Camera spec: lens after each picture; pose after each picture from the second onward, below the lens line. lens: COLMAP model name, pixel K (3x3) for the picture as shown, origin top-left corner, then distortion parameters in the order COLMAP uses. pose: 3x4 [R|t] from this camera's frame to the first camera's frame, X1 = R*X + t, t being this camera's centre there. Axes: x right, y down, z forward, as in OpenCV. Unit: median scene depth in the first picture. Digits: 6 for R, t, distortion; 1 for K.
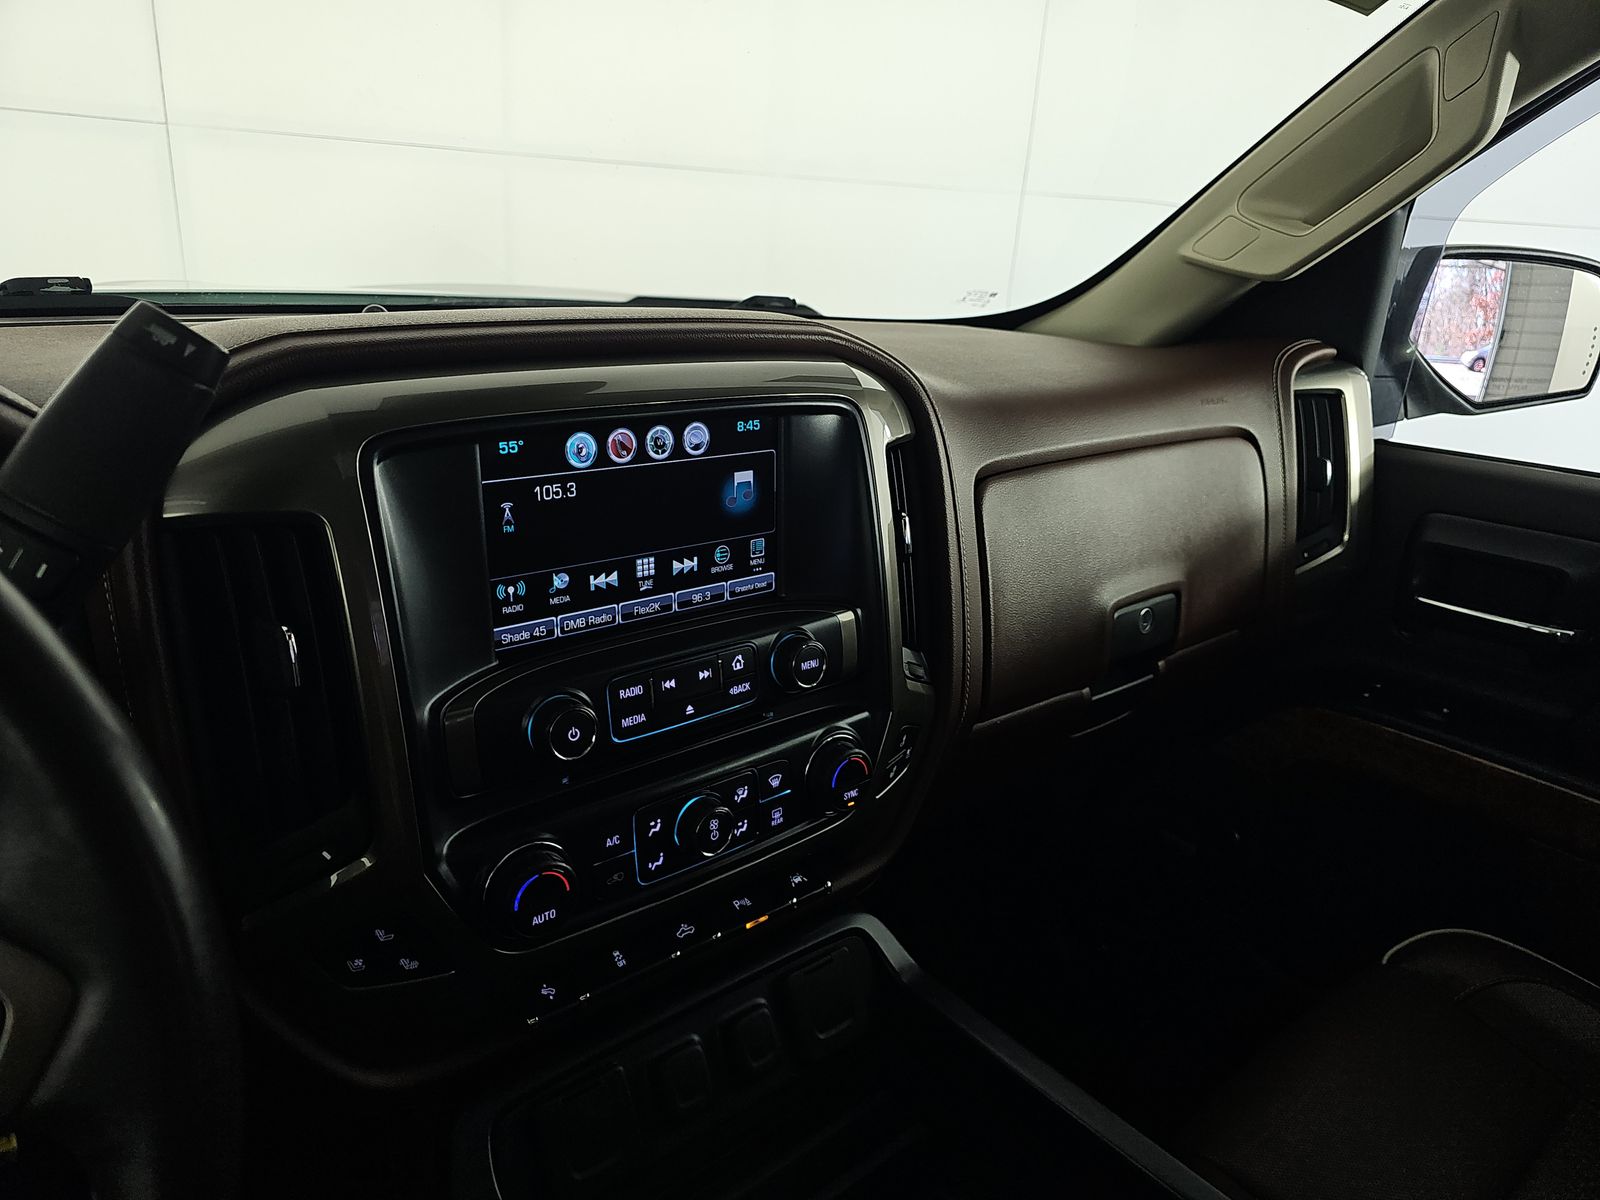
lens RADIAL K [[1076.8, 0, 799.8], [0, 1076.8, 603.6], [0, 0, 1]] dist [0.030100, -0.021488]
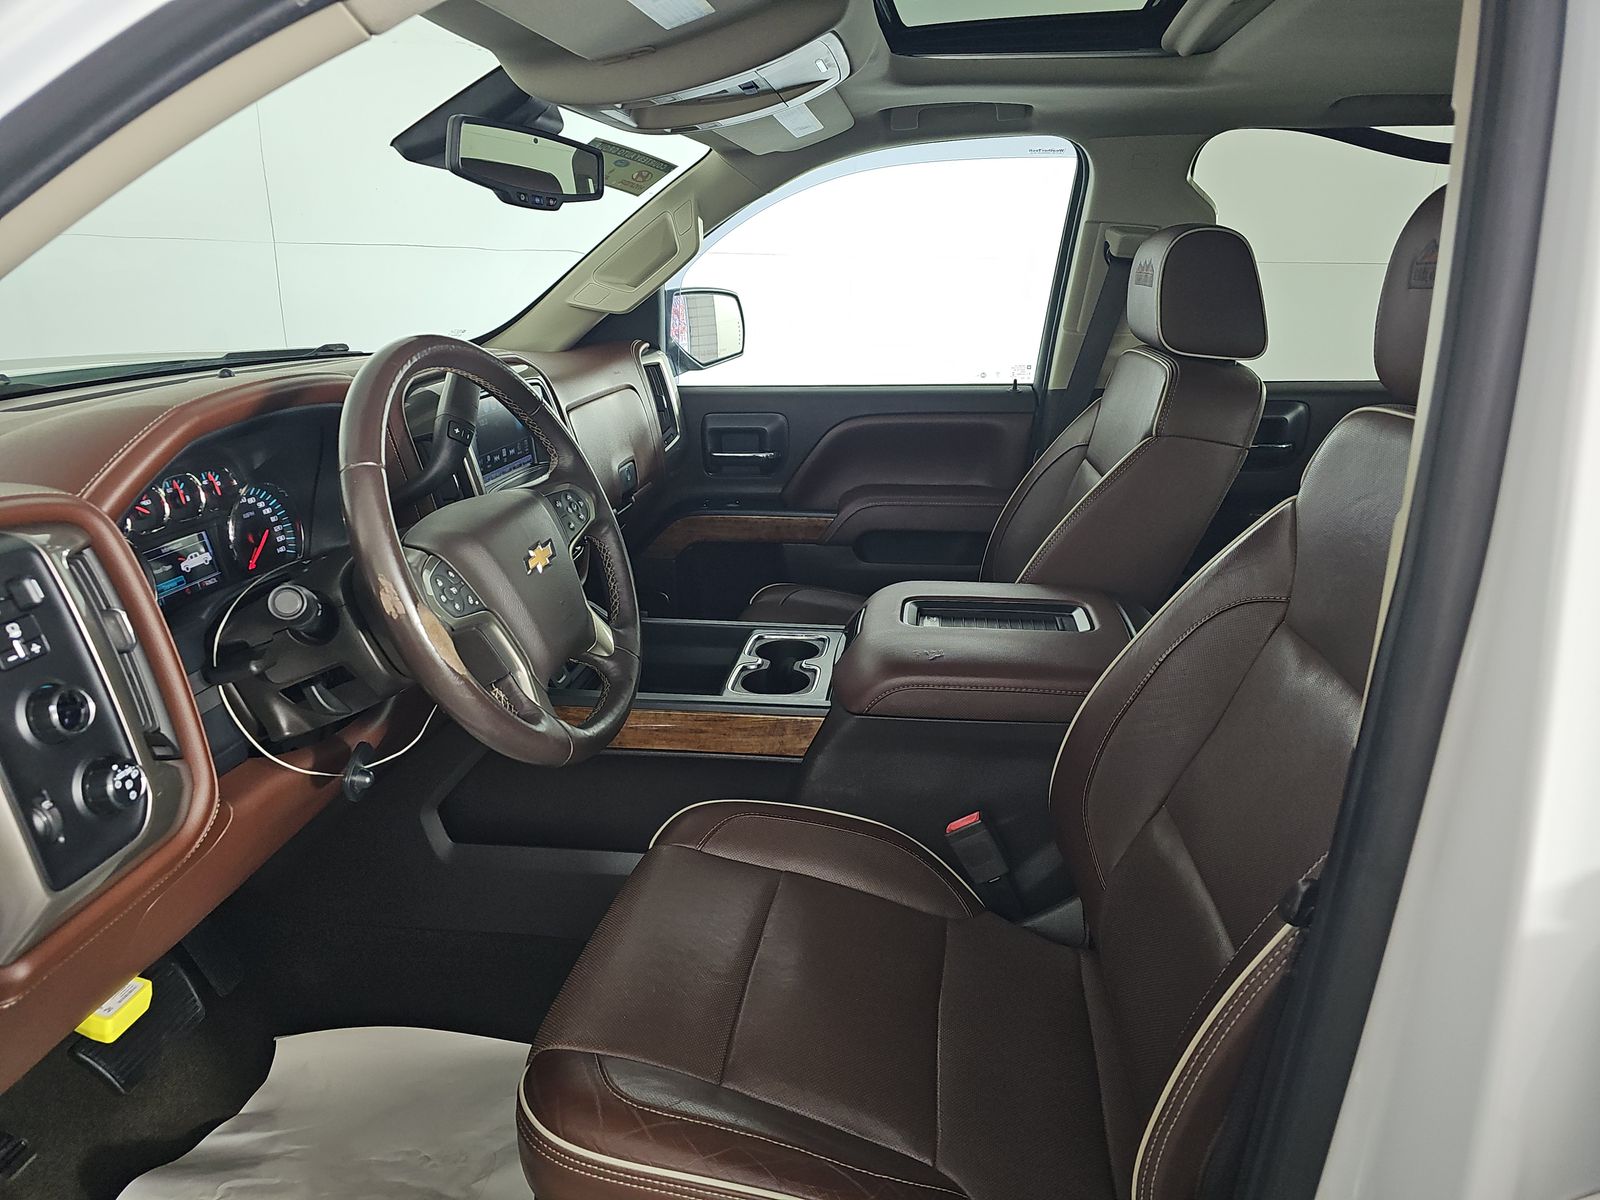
lens RADIAL K [[1076.8, 0, 801.3], [0, 1076.8, 598.4], [0, 0, 1]] dist [0.030100, -0.021488]
pose [[0.733918, -0.246839, 0.632800, -1.351181], [0.259333, 0.962885, 0.074823, 0.291347], [-0.627783, 0.109192, 0.770692, -1.345959]]
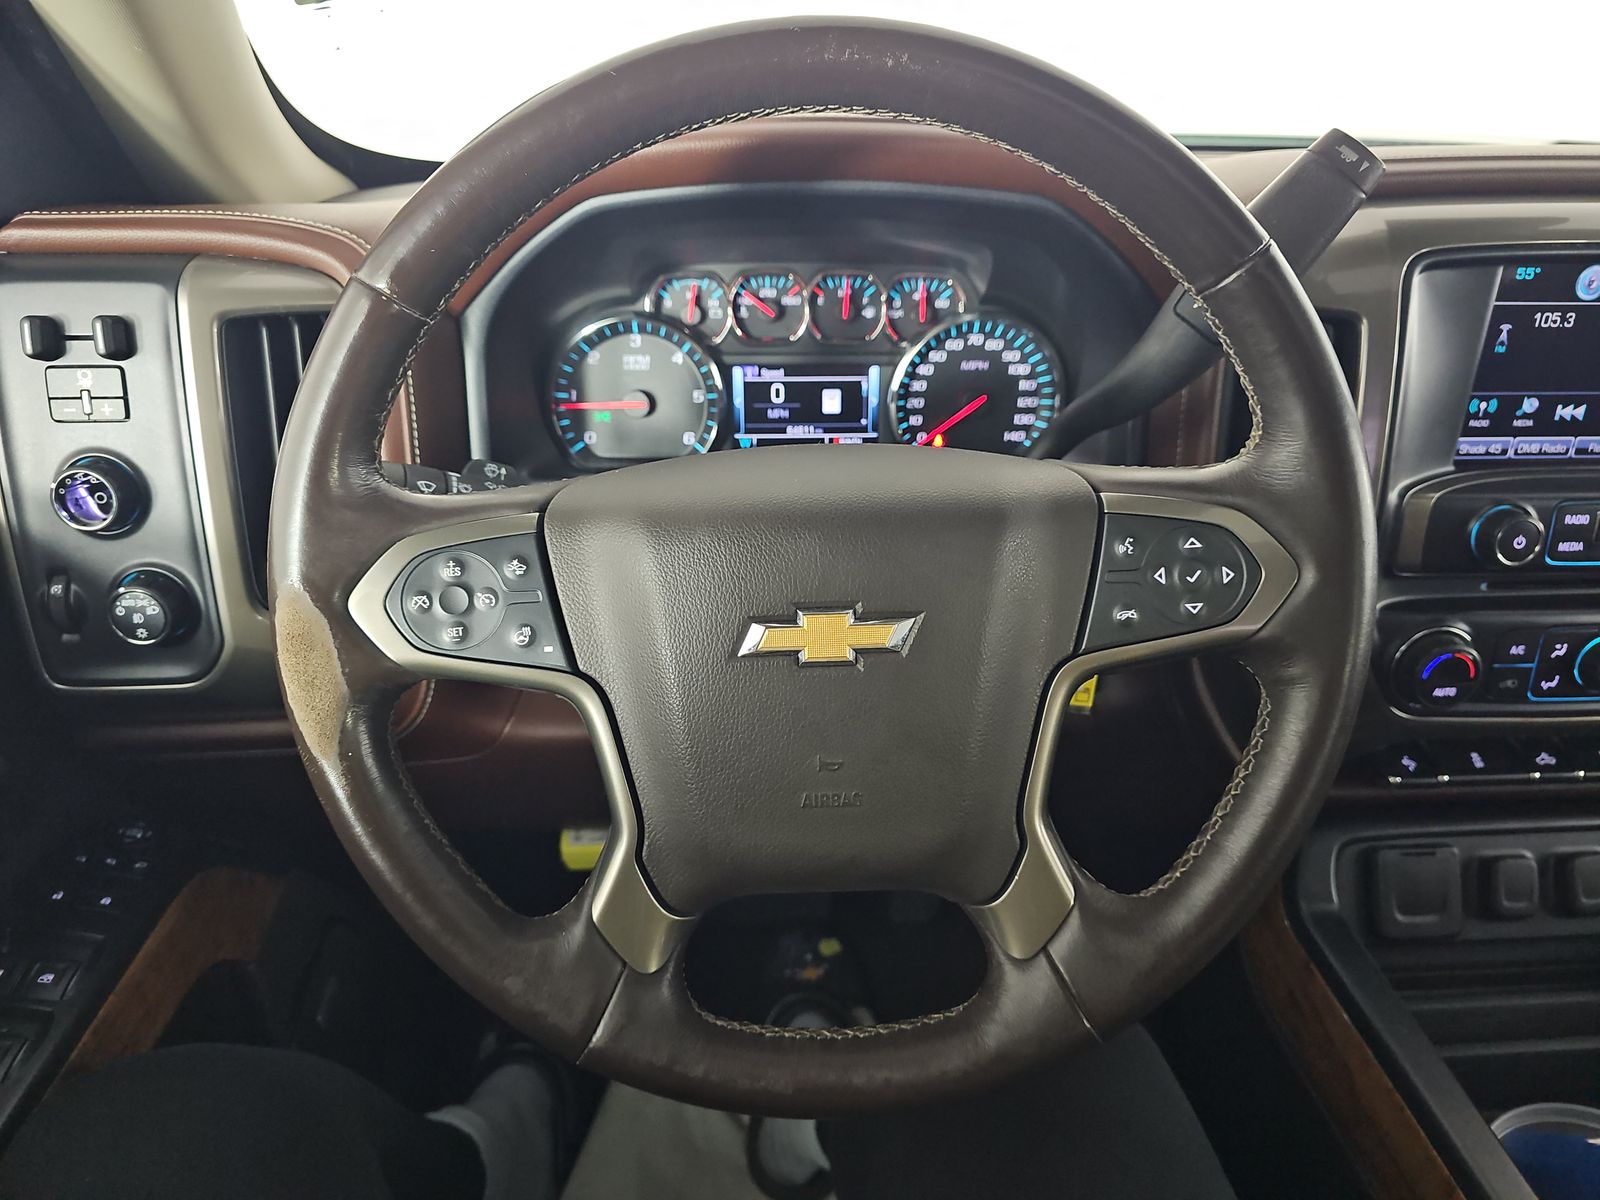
lens RADIAL K [[1076.8, 0, 805.6], [0, 1076.8, 604.3], [0, 0, 1]] dist [0.030100, -0.021488]
pose [[0.809545, 0.238427, -0.536461, -0.177257], [-0.172772, 0.970104, 0.170436, 0.111888], [0.561059, -0.045290, 0.826536, -0.315698]]
